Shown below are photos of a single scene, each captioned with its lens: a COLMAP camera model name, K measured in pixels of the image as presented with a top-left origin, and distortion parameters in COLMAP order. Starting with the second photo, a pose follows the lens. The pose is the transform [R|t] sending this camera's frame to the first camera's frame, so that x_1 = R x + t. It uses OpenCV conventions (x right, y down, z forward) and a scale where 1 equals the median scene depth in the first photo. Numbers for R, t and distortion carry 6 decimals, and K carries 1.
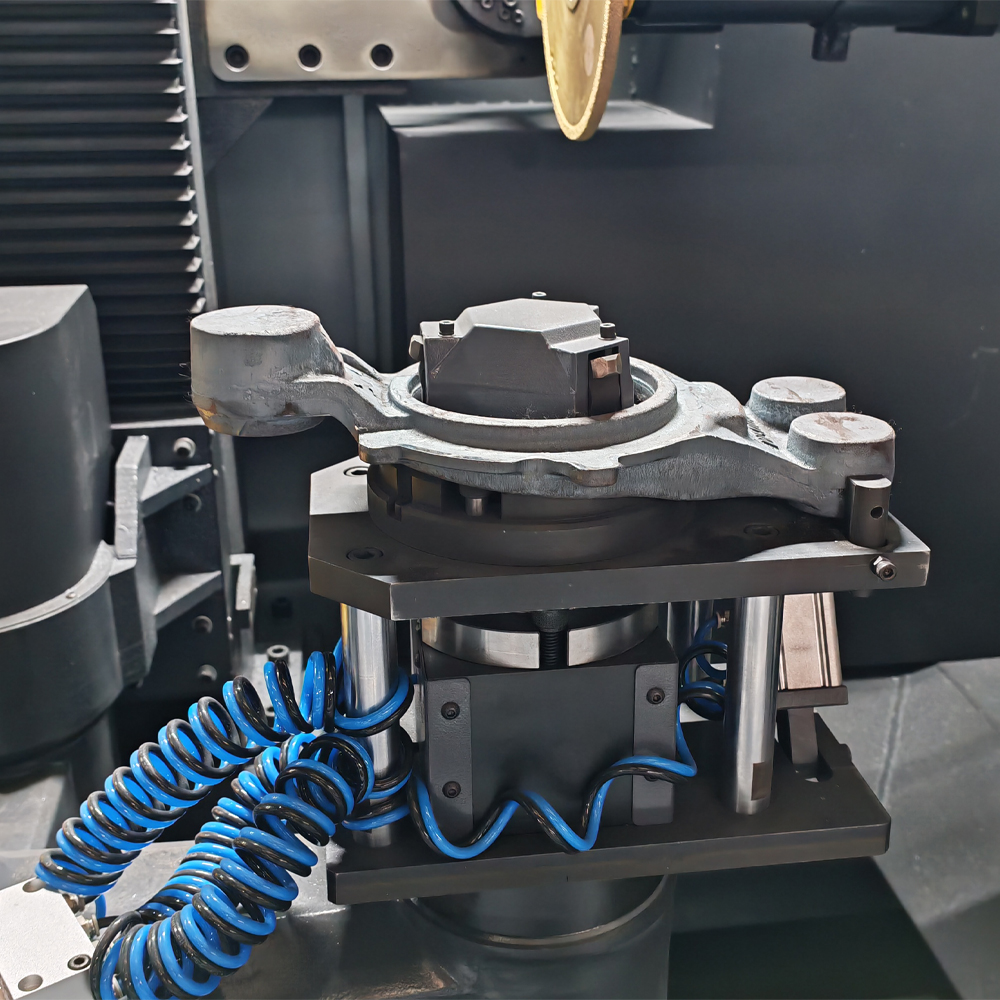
lens RADIAL K [[1258.3, 0, 521.1], [0, 1258.3, 502.0], [0, 0, 1]] dist [0.108661, -0.222893]
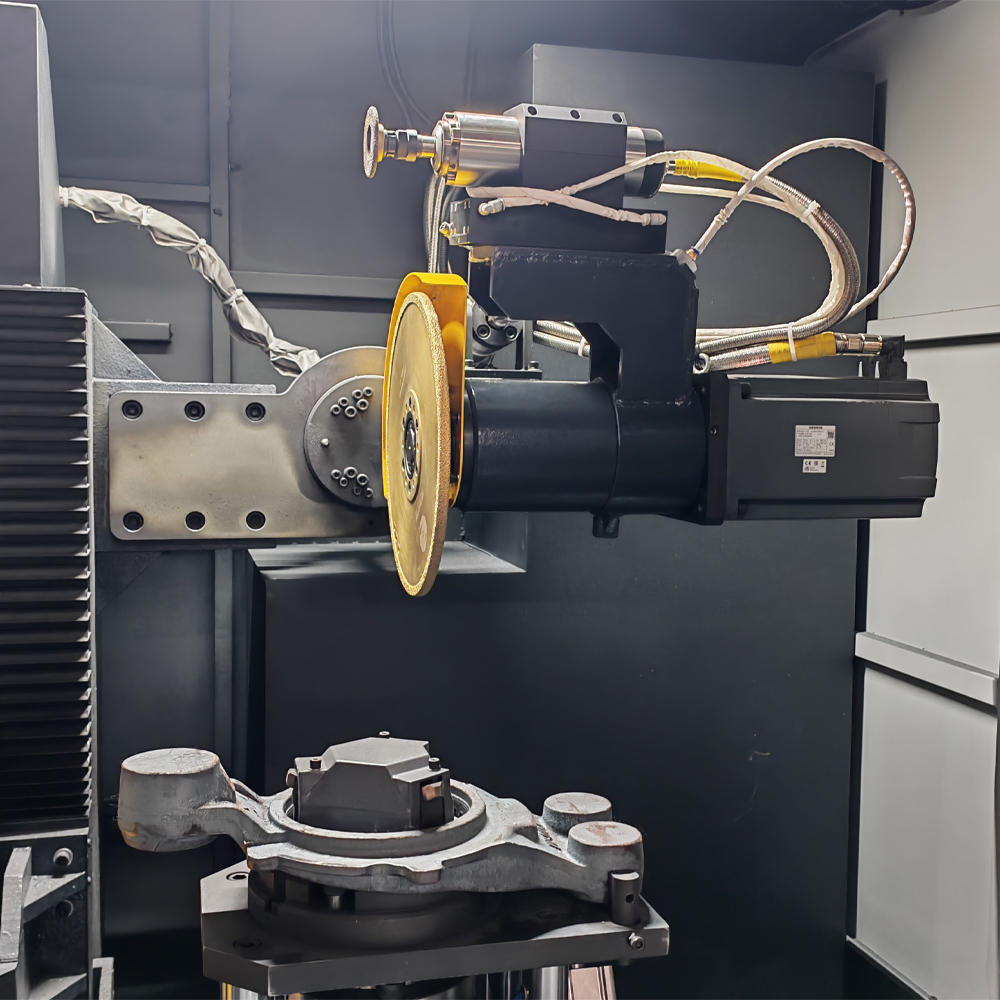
lens RADIAL K [[1258.3, 0, 521.1], [0, 1258.3, 502.0], [0, 0, 1]] dist [0.108661, -0.222893]
pose [[0.992325, 0.011858, 0.123086, -0.010429], [0.025226, 0.955046, -0.295381, 0.001233], [-0.121055, 0.296219, 0.947418, -0.393335]]
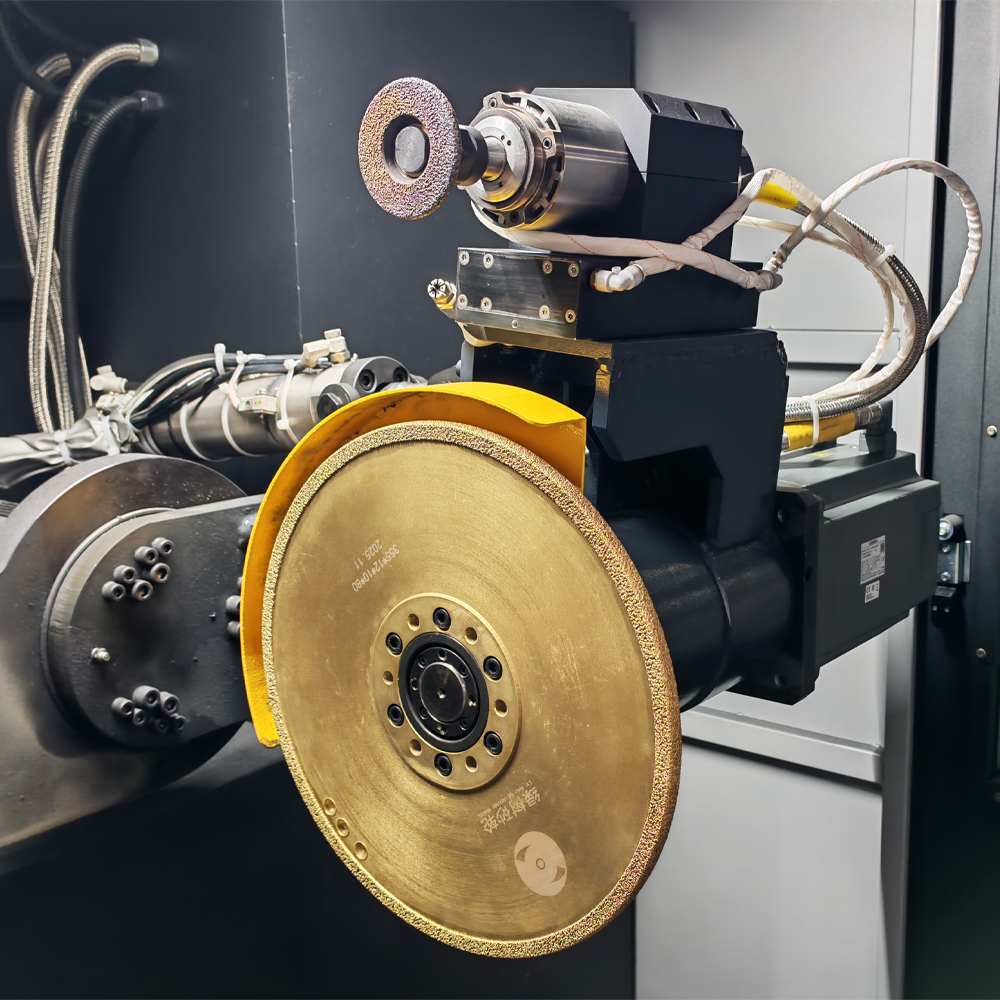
lens RADIAL K [[1258.3, 0, 521.1], [0, 1258.3, 502.0], [0, 0, 1]] dist [0.108661, -0.222893]
pose [[0.696111, -0.135907, 0.704953, -0.685937], [0.266212, 0.960782, -0.077644, -0.767797], [-0.666754, 0.241716, 0.704991, 0.666385]]
